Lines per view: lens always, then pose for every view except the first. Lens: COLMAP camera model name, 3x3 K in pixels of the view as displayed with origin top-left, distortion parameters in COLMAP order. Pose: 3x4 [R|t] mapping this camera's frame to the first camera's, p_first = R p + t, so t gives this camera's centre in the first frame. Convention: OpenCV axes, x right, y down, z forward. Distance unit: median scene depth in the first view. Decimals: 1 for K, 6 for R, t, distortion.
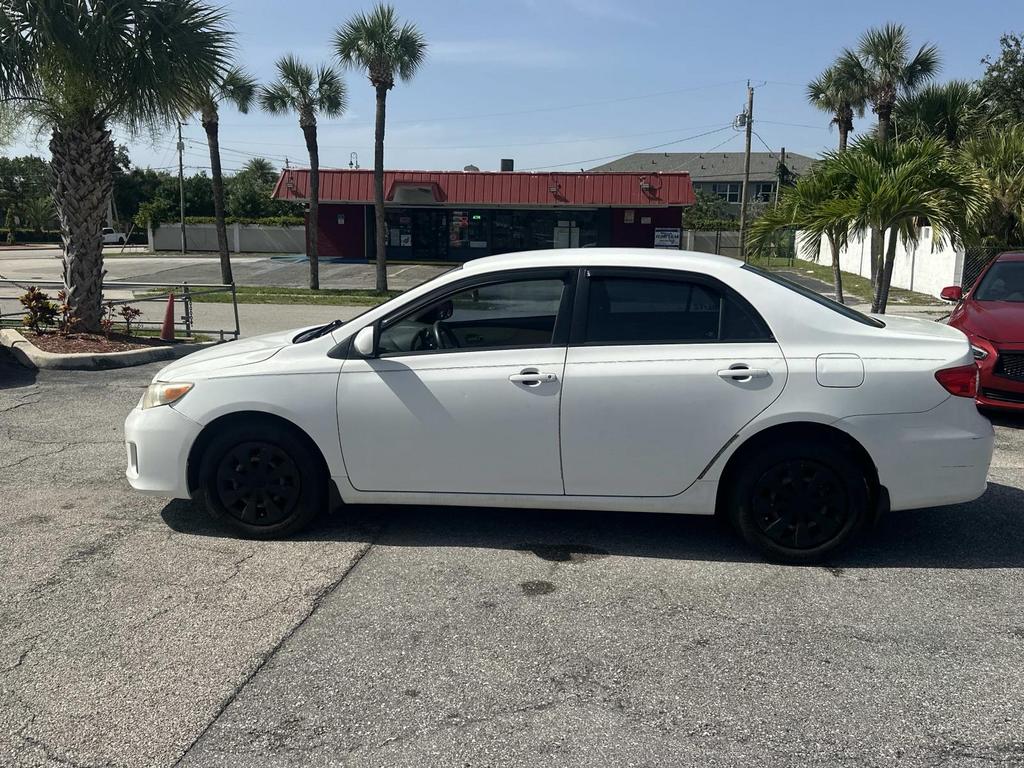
lens RADIAL K [[854.6, 0, 505.6], [0, 854.6, 360.7], [0, 0, 1]] dist [0.114229, -0.195849]
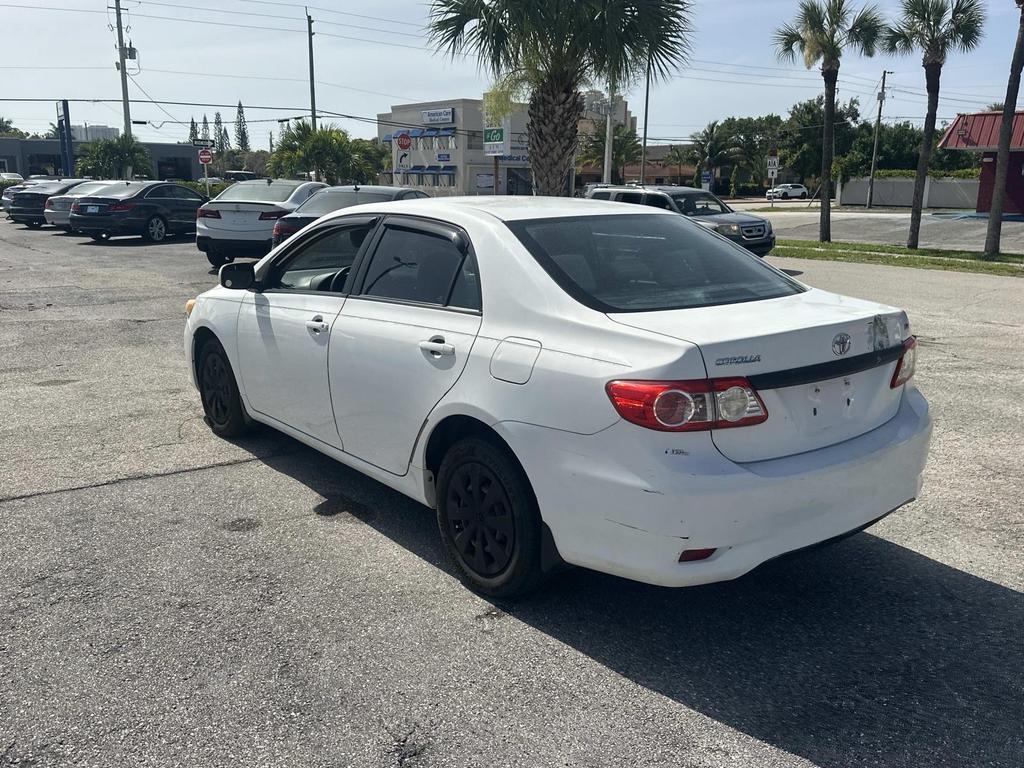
lens RADIAL K [[854.6, 0, 505.6], [0, 854.6, 360.7], [0, 0, 1]] dist [0.114229, -0.195849]
pose [[0.706328, 0.142526, -0.693388, 0.303158], [-0.107136, 0.989761, 0.094310, -0.019595], [0.699730, 0.007673, 0.714366, 0.153556]]
